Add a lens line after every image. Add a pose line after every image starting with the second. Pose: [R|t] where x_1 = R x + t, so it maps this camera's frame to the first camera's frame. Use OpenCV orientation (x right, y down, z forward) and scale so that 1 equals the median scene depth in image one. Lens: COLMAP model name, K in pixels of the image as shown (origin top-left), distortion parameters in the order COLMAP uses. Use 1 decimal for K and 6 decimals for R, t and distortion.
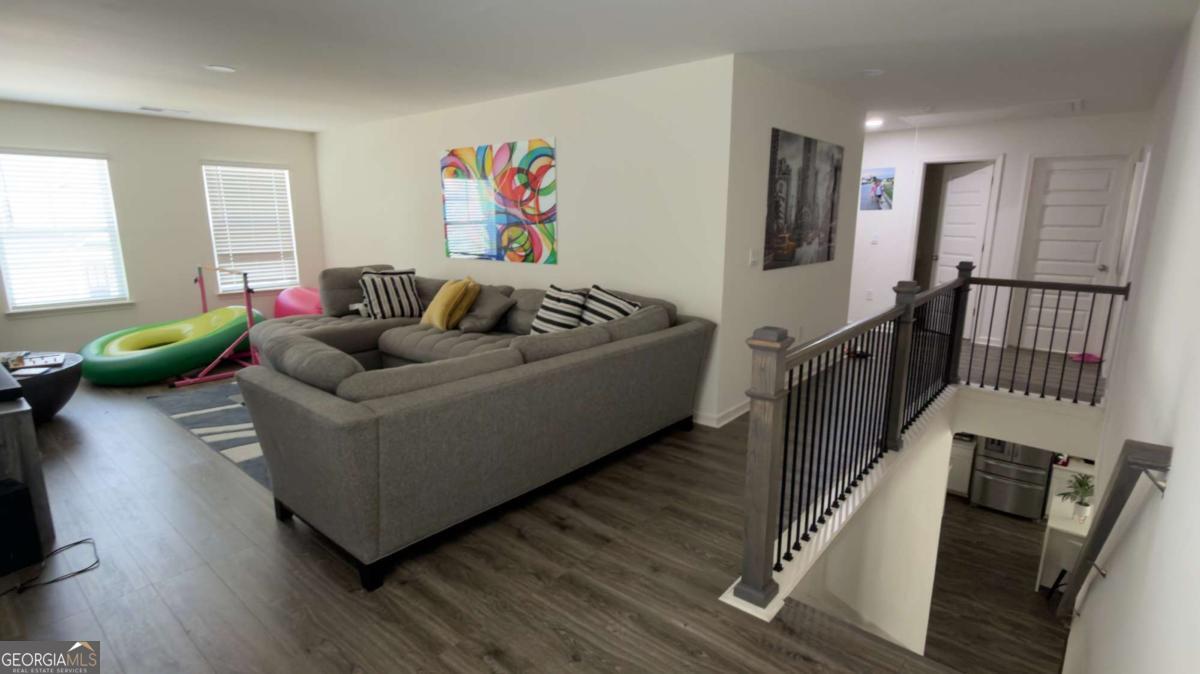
lens RADIAL K [[586.4, 0, 597.1], [0, 586.4, 336.2], [0, 0, 1]] dist [-0.003410, -0.000343]
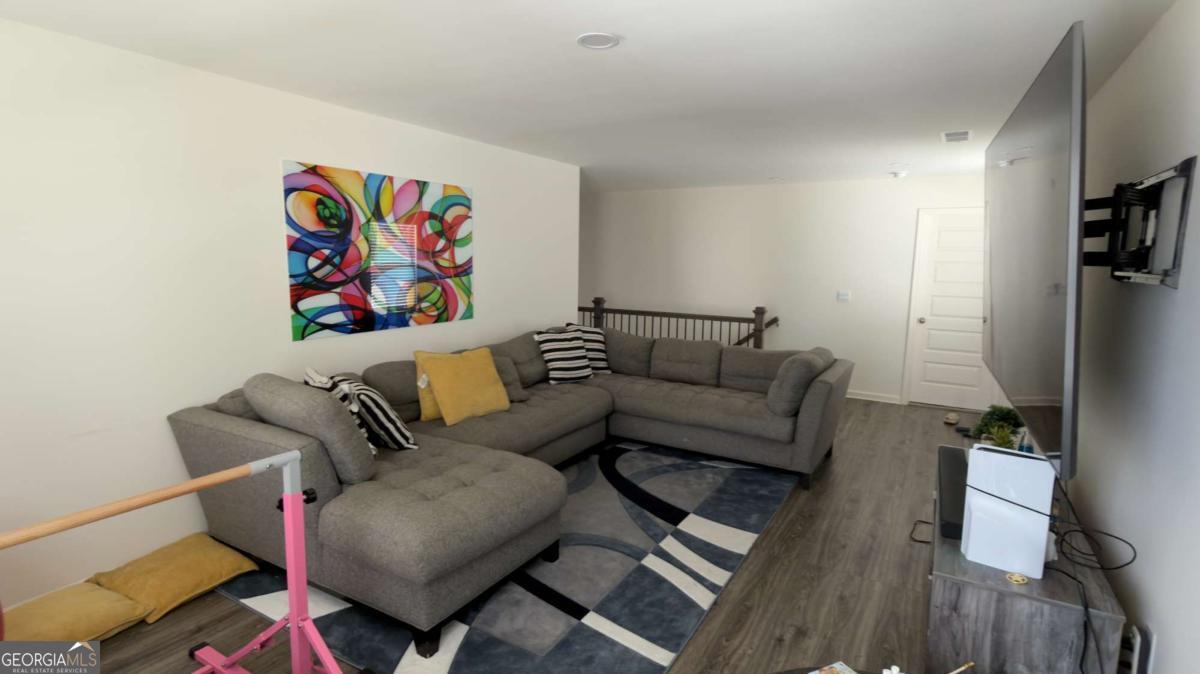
lens RADIAL K [[586.4, 0, 599.4], [0, 586.4, 338.1], [0, 0, 1]] dist [-0.003410, -0.000343]
pose [[-0.160599, -0.140384, 0.976985, -1.022784], [0.184197, 0.968182, 0.169398, -0.211445], [-0.969680, 0.207163, -0.129631, 0.914067]]
